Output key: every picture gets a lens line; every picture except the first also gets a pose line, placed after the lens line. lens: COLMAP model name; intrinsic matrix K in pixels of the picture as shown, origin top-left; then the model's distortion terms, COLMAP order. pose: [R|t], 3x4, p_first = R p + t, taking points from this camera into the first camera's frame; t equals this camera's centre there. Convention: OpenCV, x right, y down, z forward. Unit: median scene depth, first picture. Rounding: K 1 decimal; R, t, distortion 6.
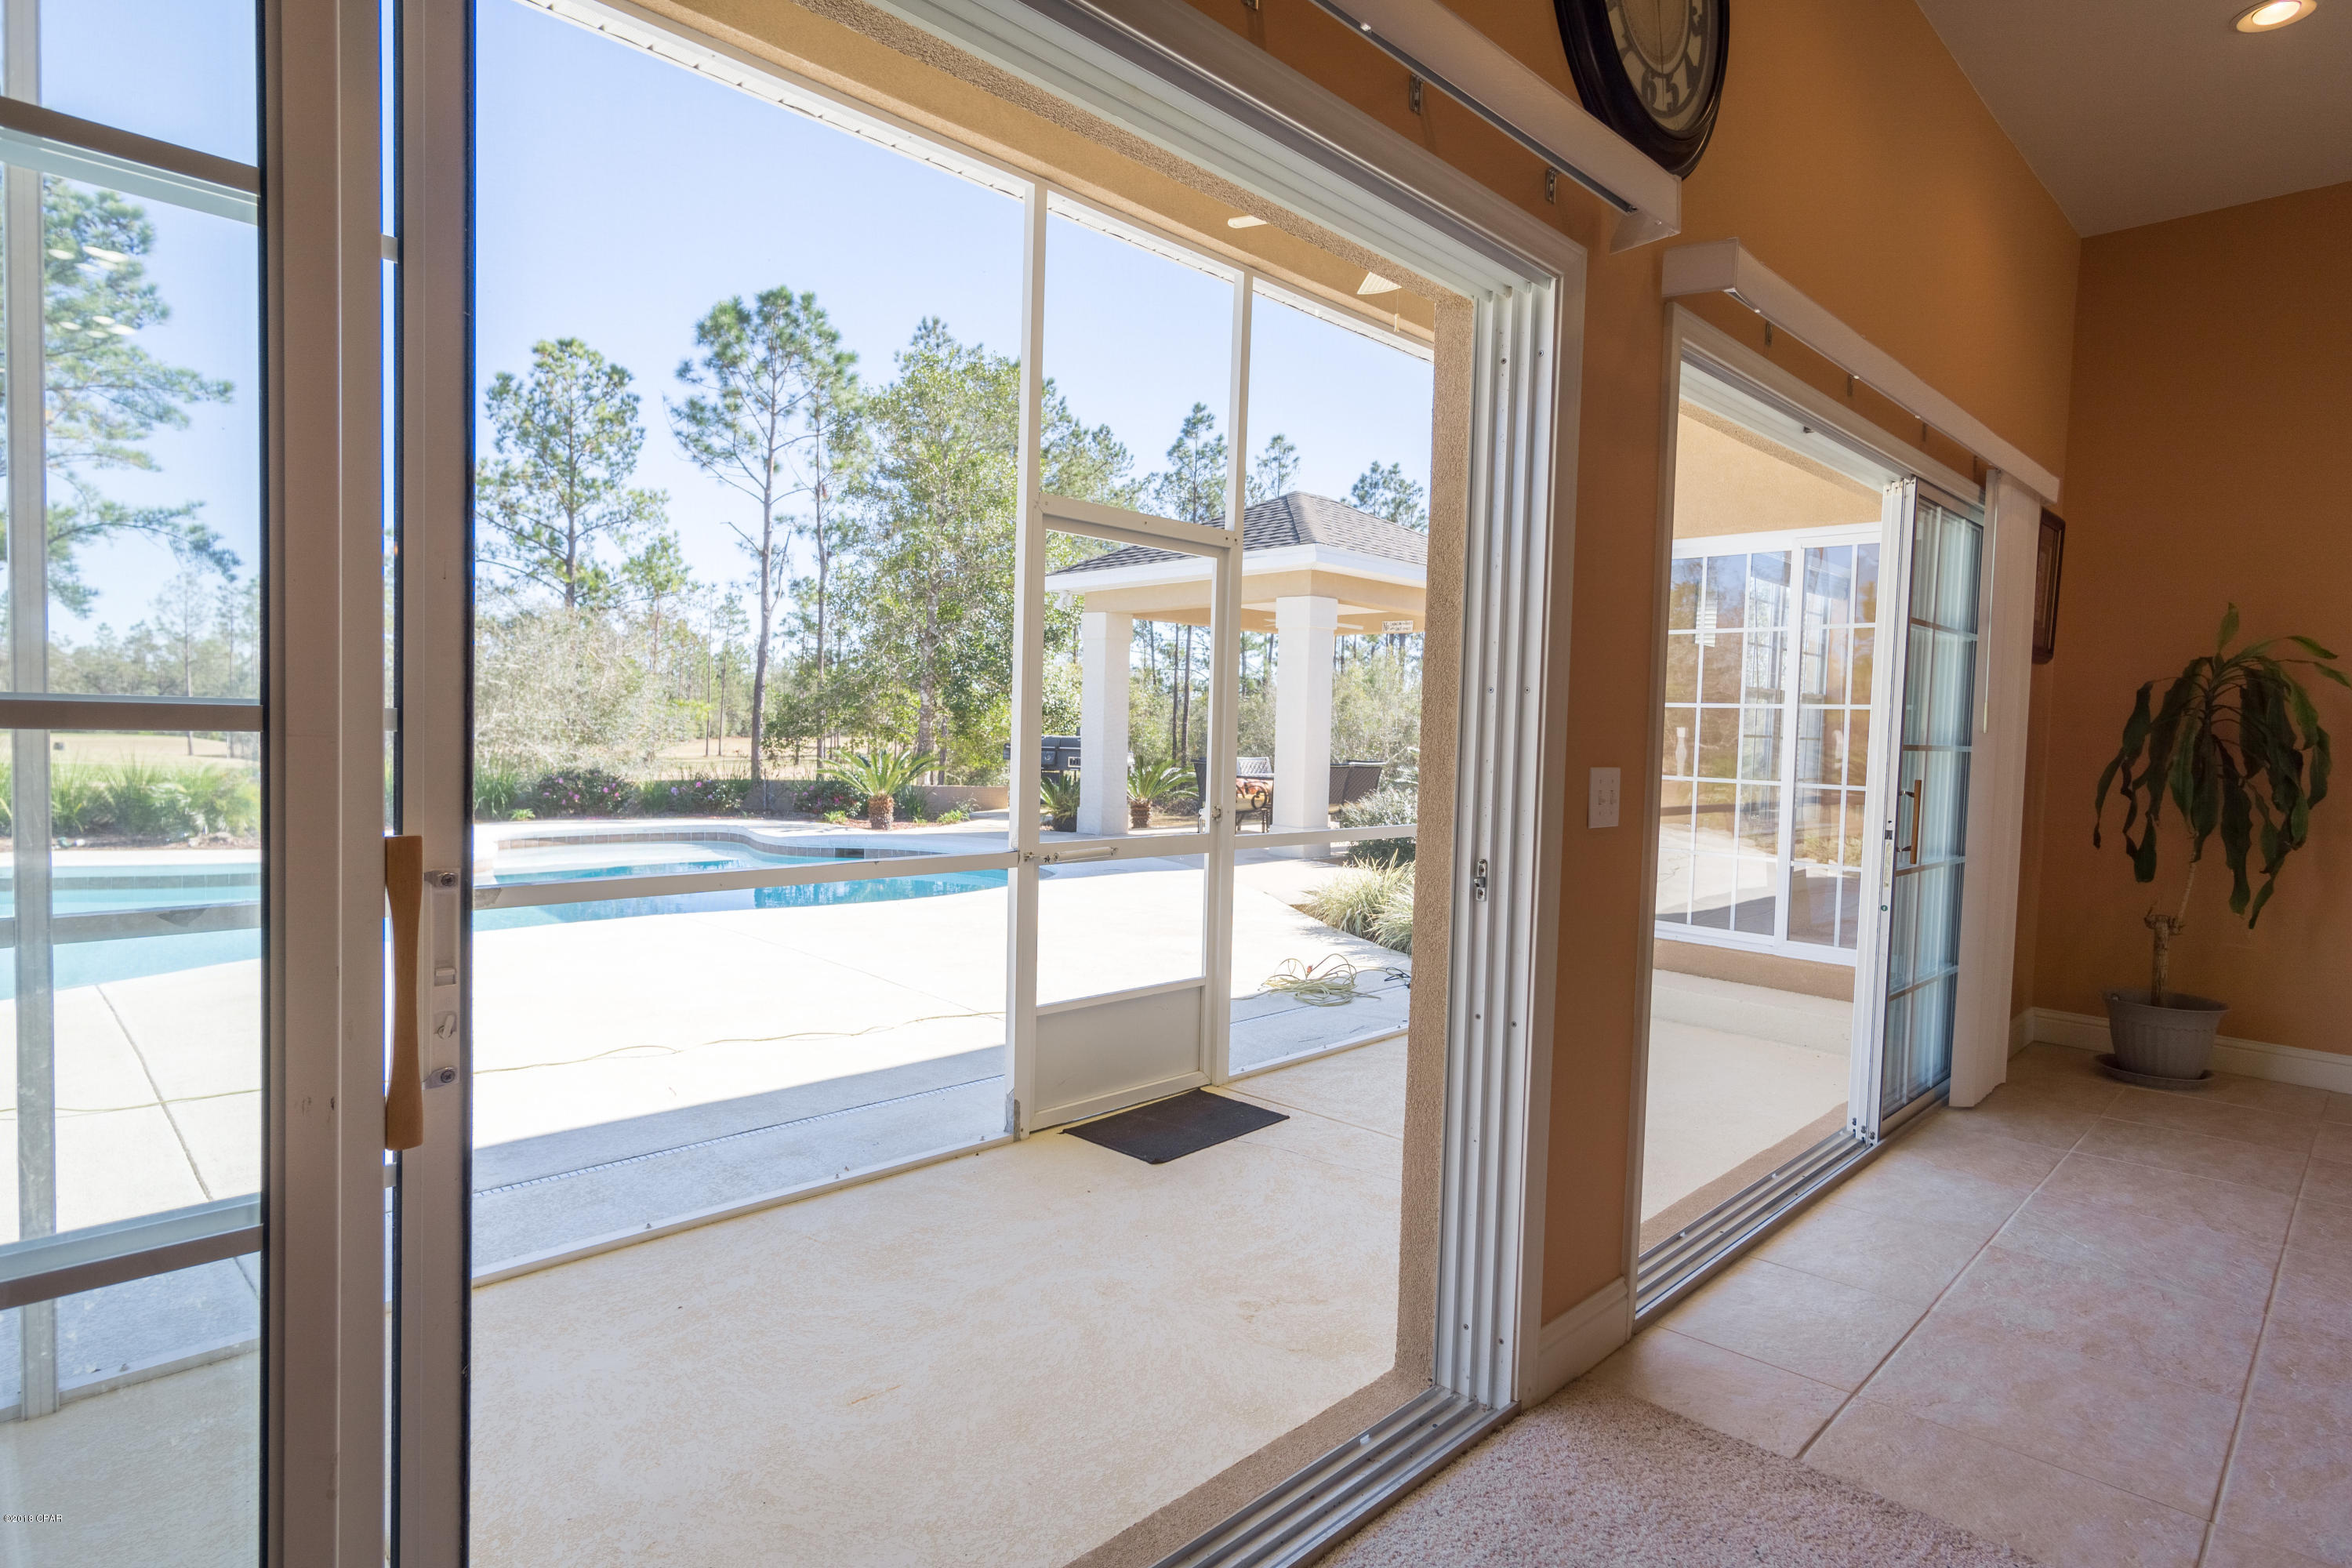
lens RADIAL K [[1234.5, 0, 1171.8], [0, 1234.5, 783.0], [0, 0, 1]] dist [0.002063, 0.004004]
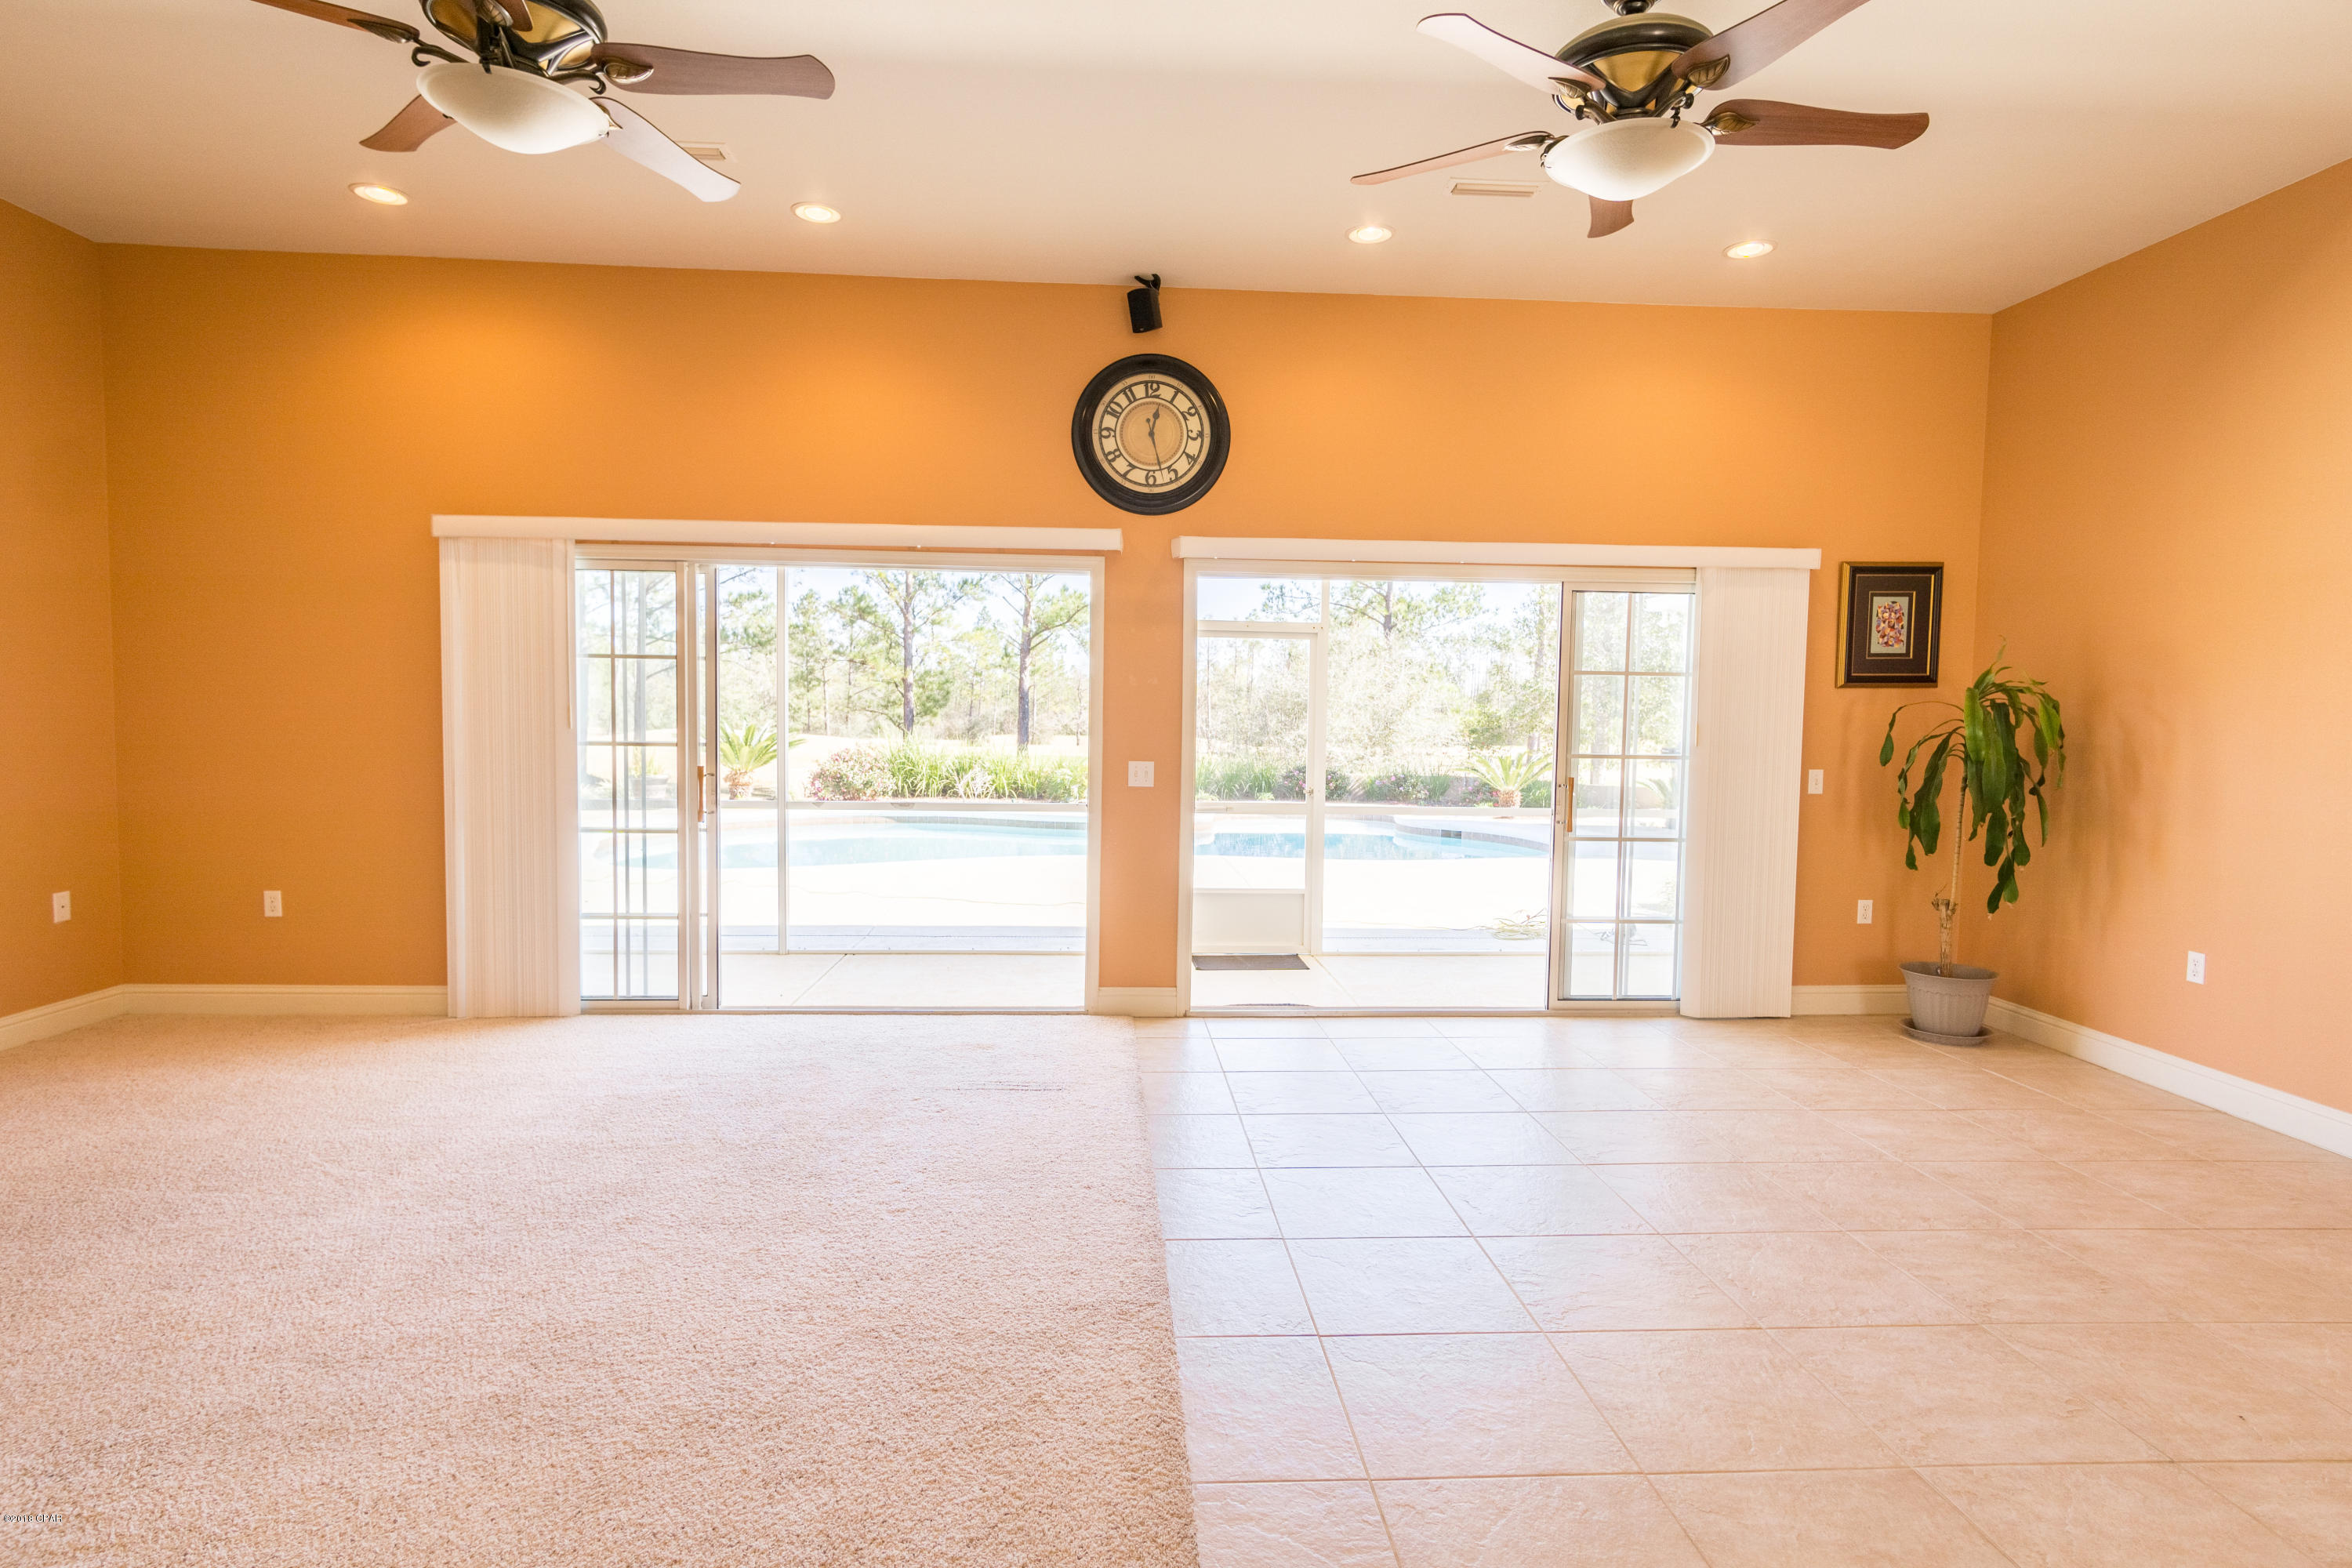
lens RADIAL K [[1234.5, 0, 1177.6], [0, 1234.5, 781.5], [0, 0, 1]] dist [0.002063, 0.004004]
pose [[0.755556, 0.023270, -0.654670, 0.161337], [-0.024829, 0.999668, 0.006878, 0.000638], [0.654613, 0.011058, 0.755883, -0.062096]]
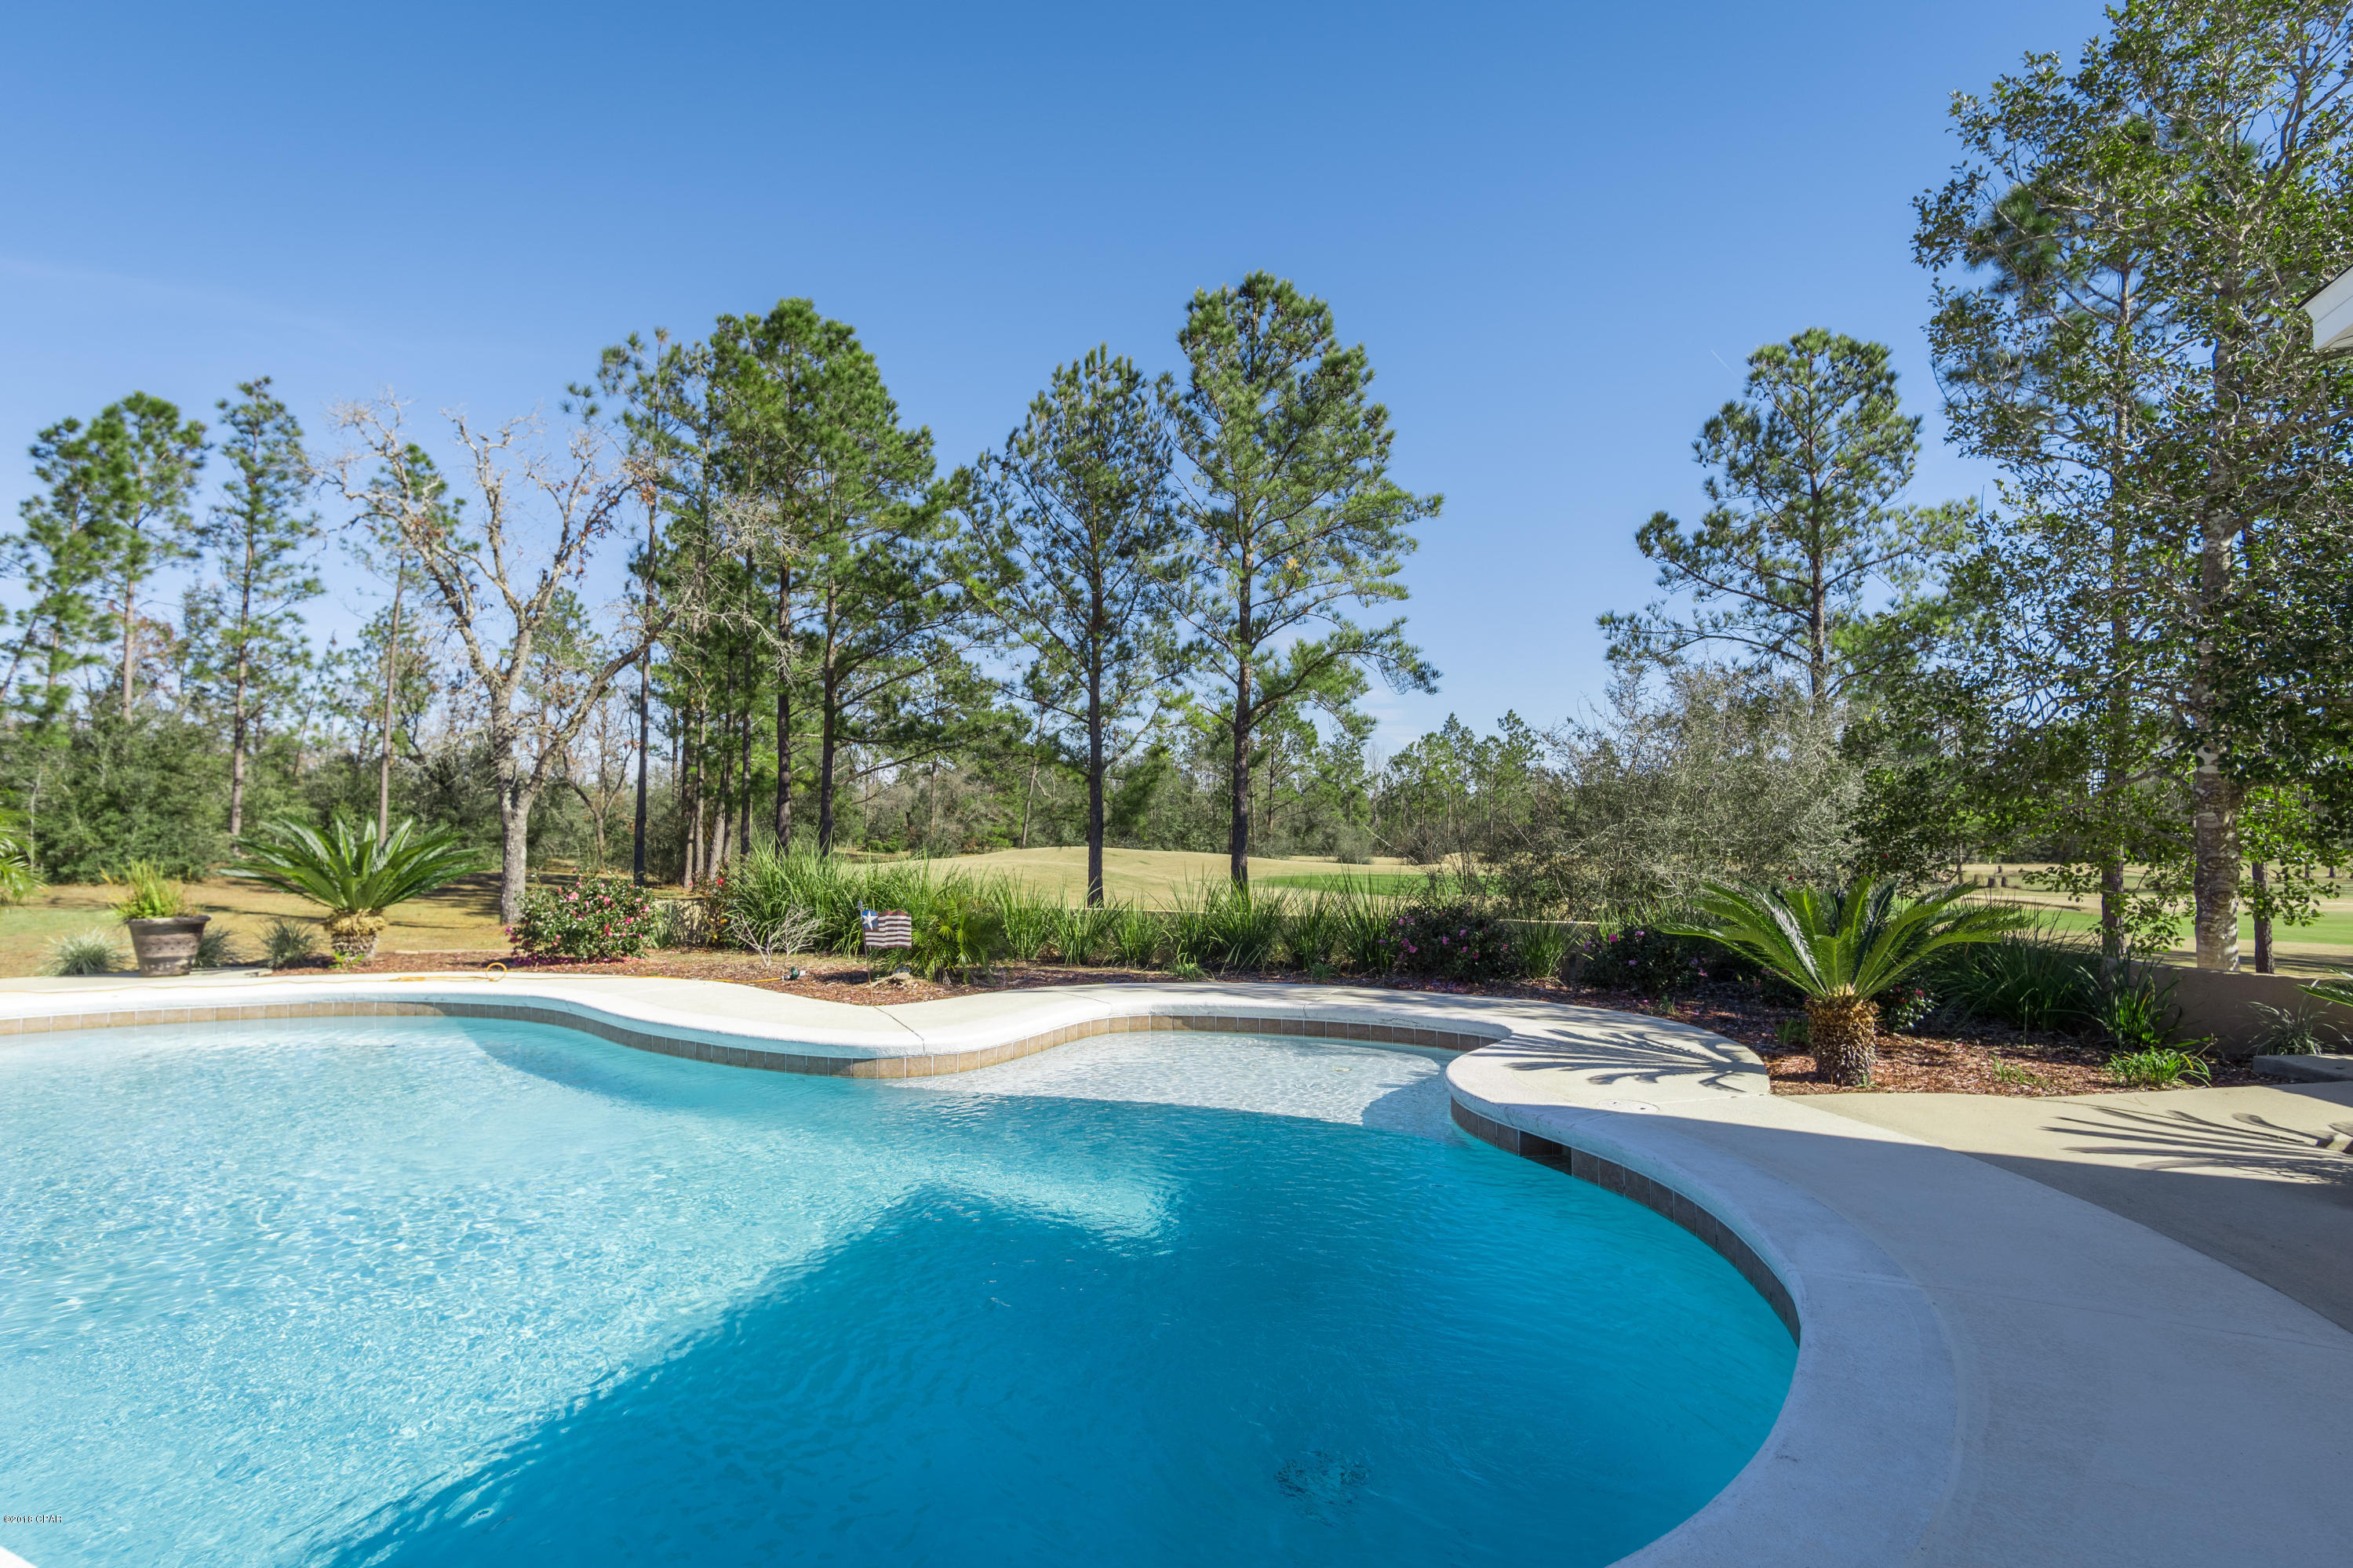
lens RADIAL K [[1234.9, 0, 1176.7], [0, 1234.9, 774.4], [0, 0, 1]] dist [0.002063, 0.004004]
pose [[0.425640, -0.062289, -0.902746, 0.021054], [-0.029661, 0.996132, -0.082717, -0.011680], [0.904406, 0.061984, 0.422146, 0.334311]]
